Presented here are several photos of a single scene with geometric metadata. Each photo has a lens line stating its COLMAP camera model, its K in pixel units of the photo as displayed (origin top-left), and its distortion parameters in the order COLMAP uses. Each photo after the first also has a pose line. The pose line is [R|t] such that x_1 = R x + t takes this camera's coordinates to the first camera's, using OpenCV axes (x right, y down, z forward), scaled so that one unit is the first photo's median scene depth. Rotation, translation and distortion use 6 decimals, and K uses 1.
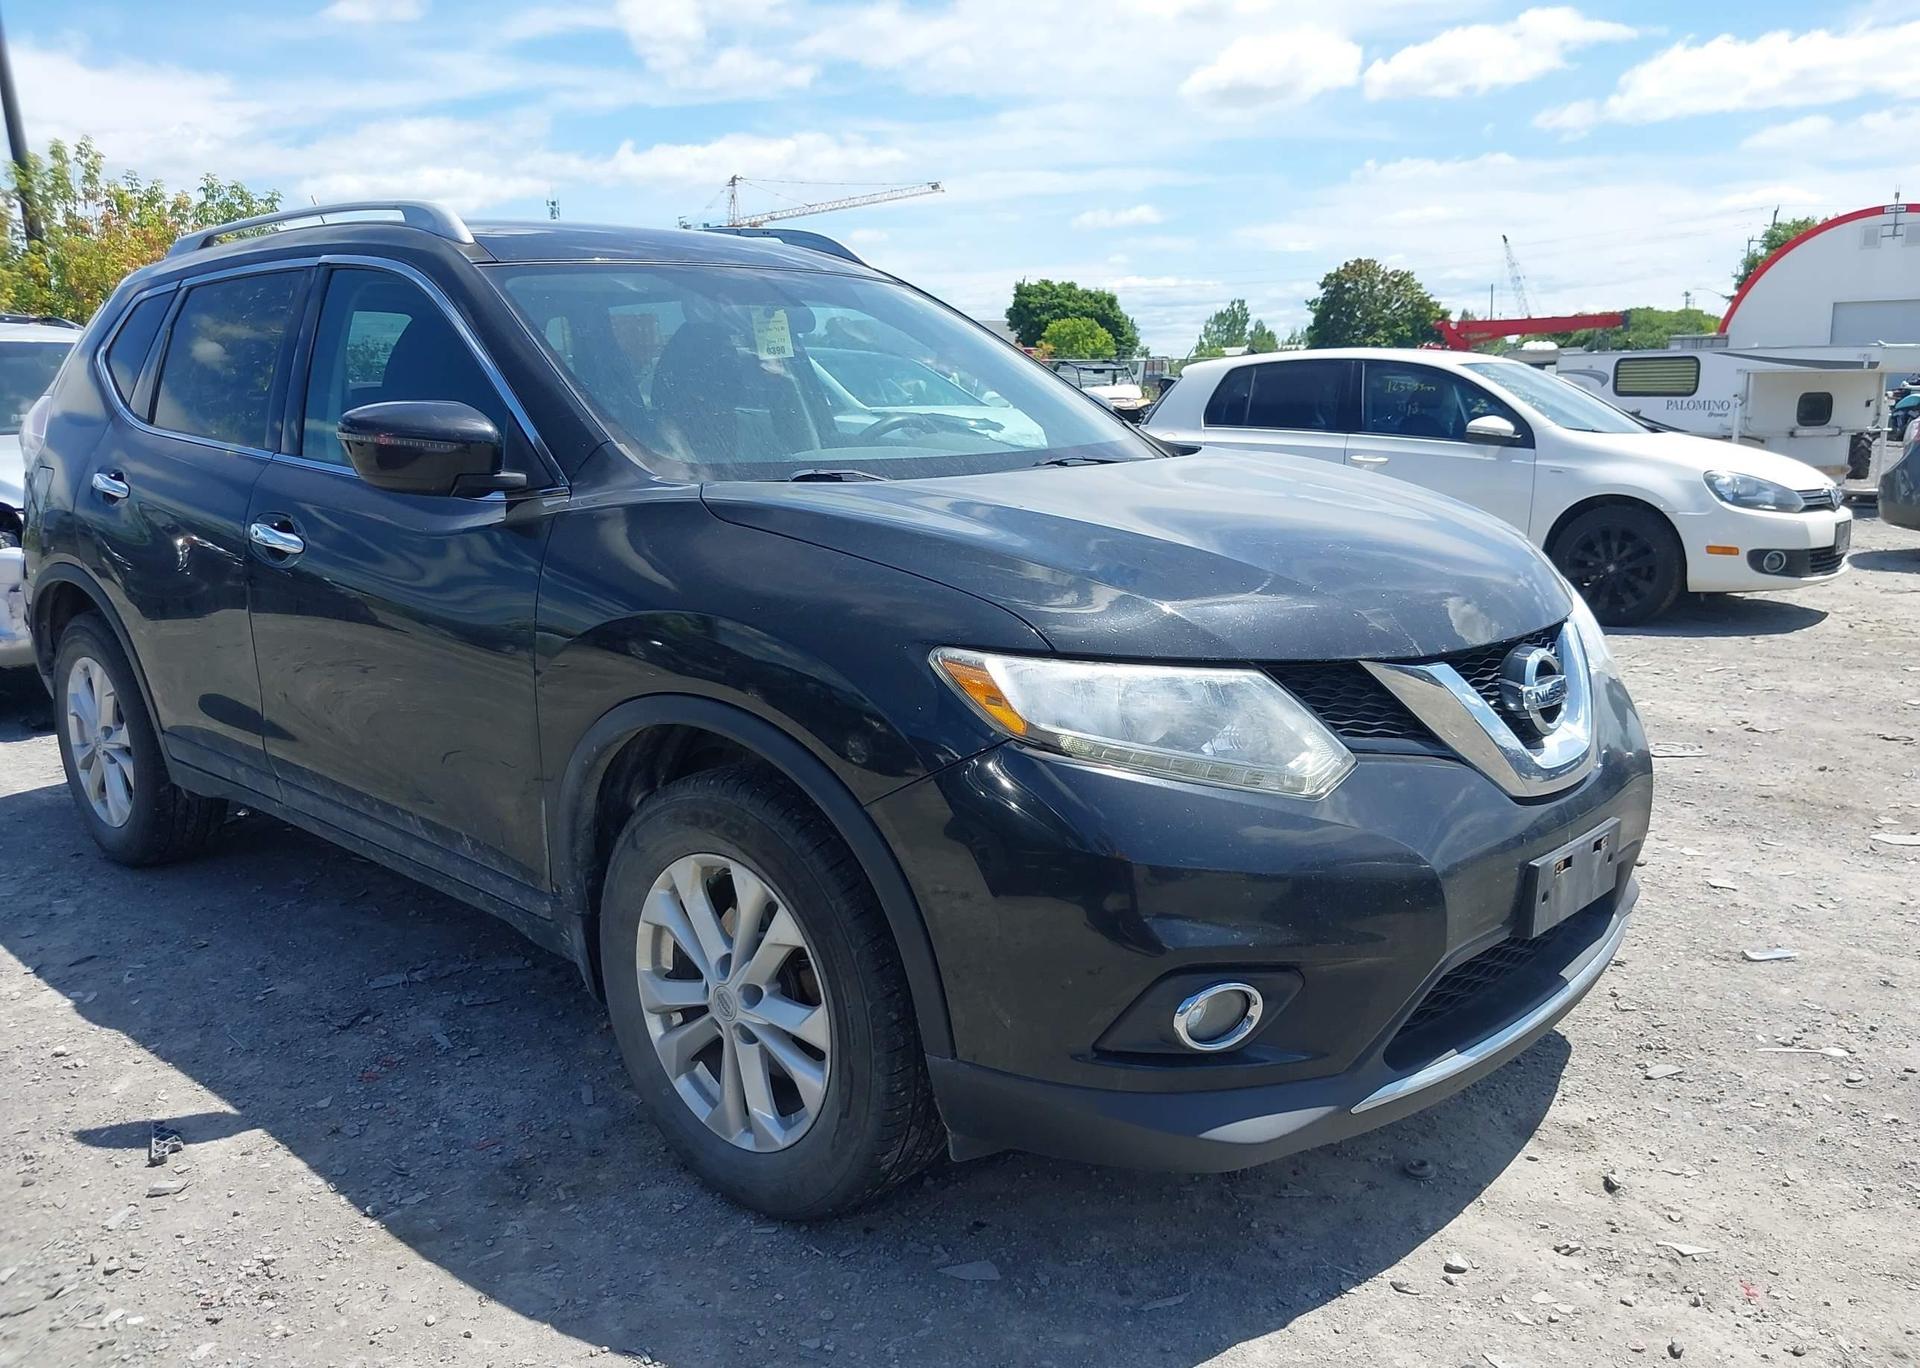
lens RADIAL K [[1530.0, 0, 942.3], [0, 1530.0, 693.7], [0, 0, 1]] dist [0.024658, -0.040757]
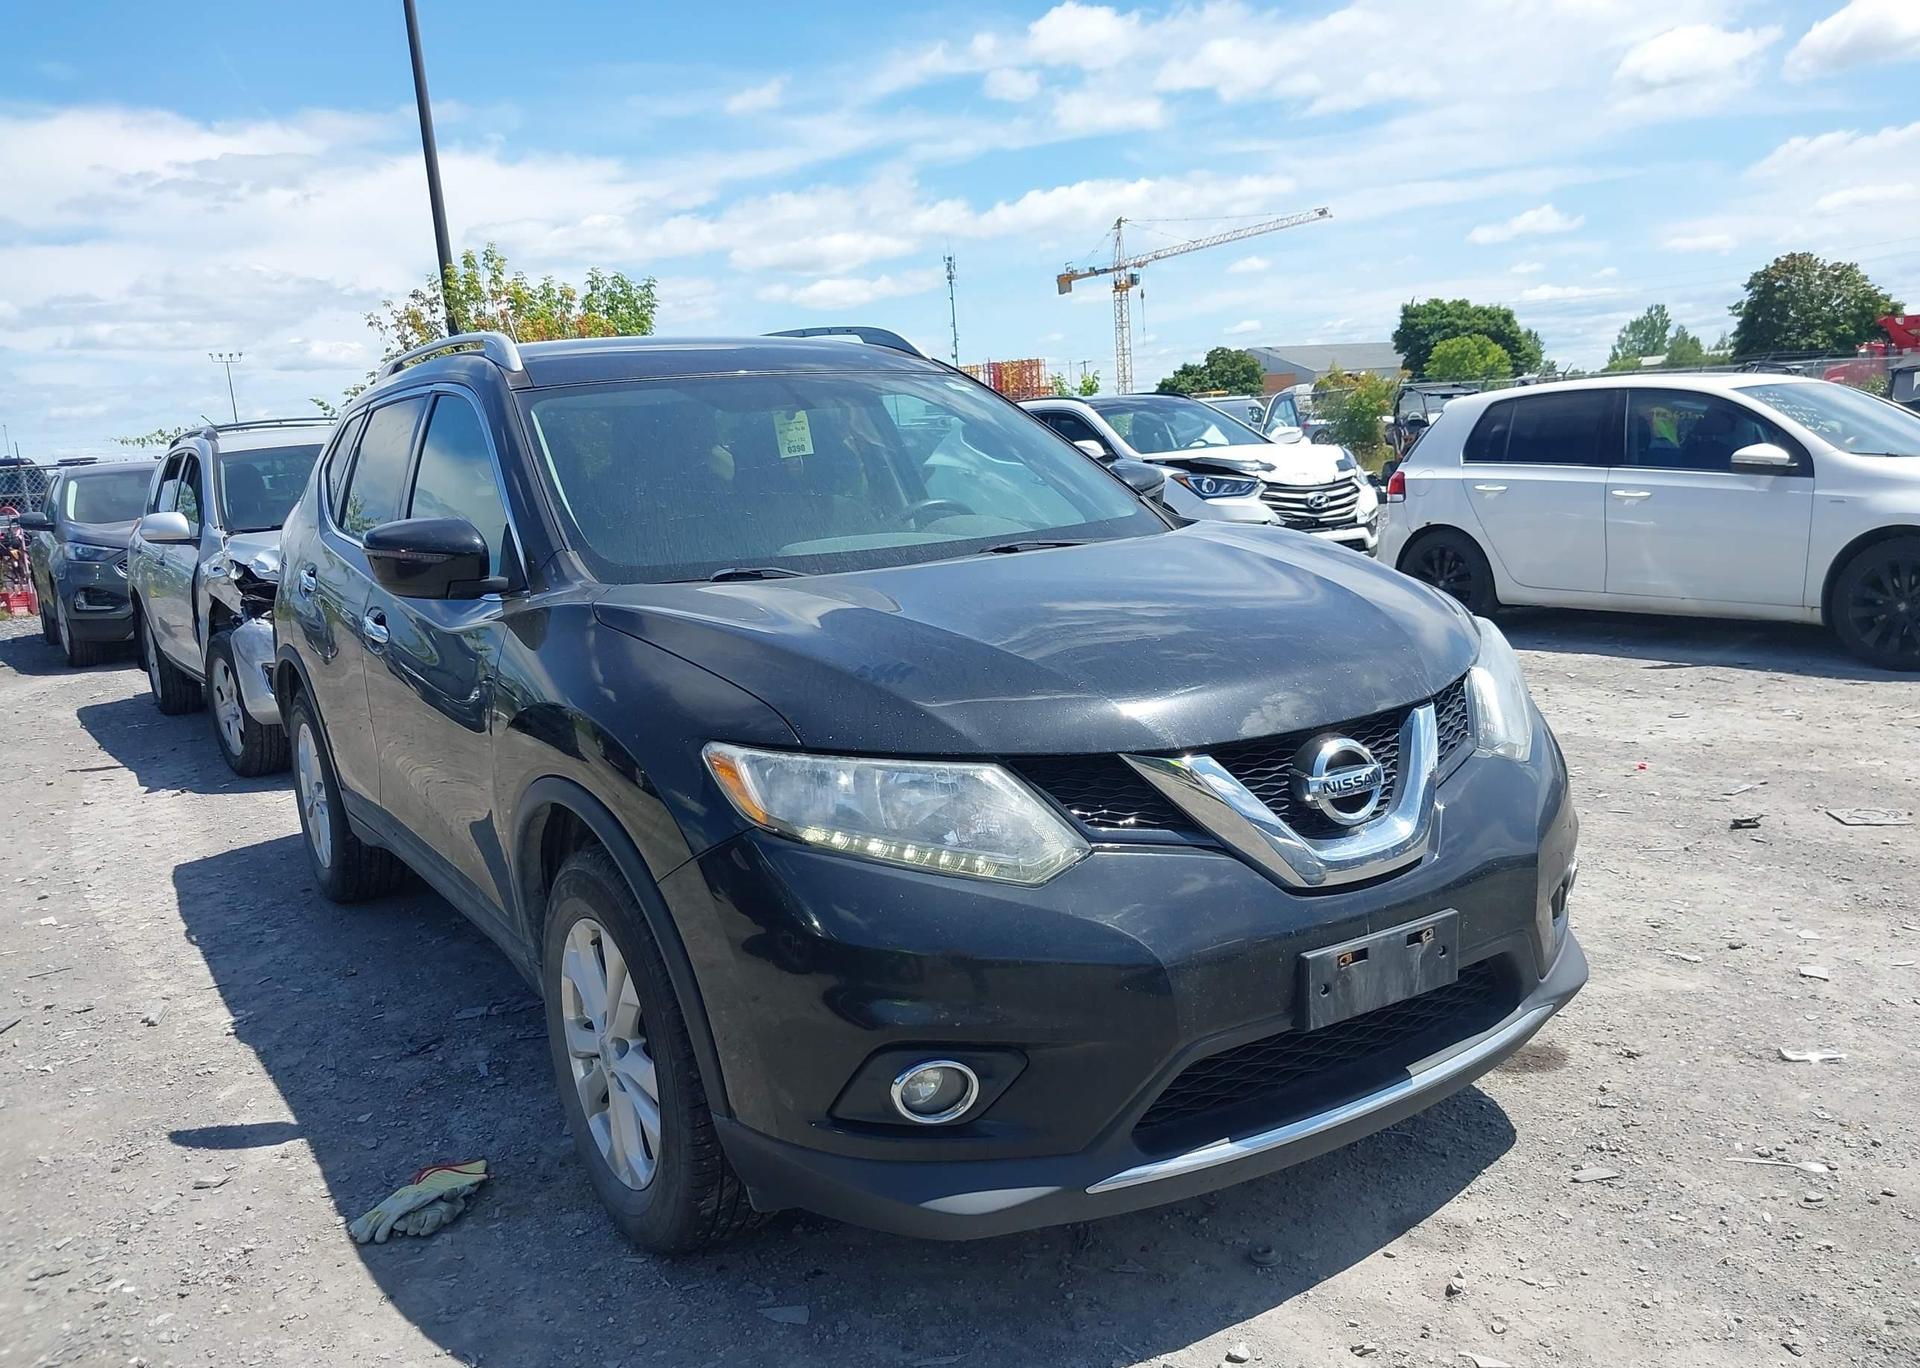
lens RADIAL K [[1530.0, 0, 962.8], [0, 1530.0, 676.8], [0, 0, 1]] dist [0.024658, -0.040757]
pose [[0.968324, -0.008093, -0.249567, 0.305261], [0.000118, 0.999489, -0.031954, -0.028964], [0.249698, 0.030913, 0.967830, -0.023375]]
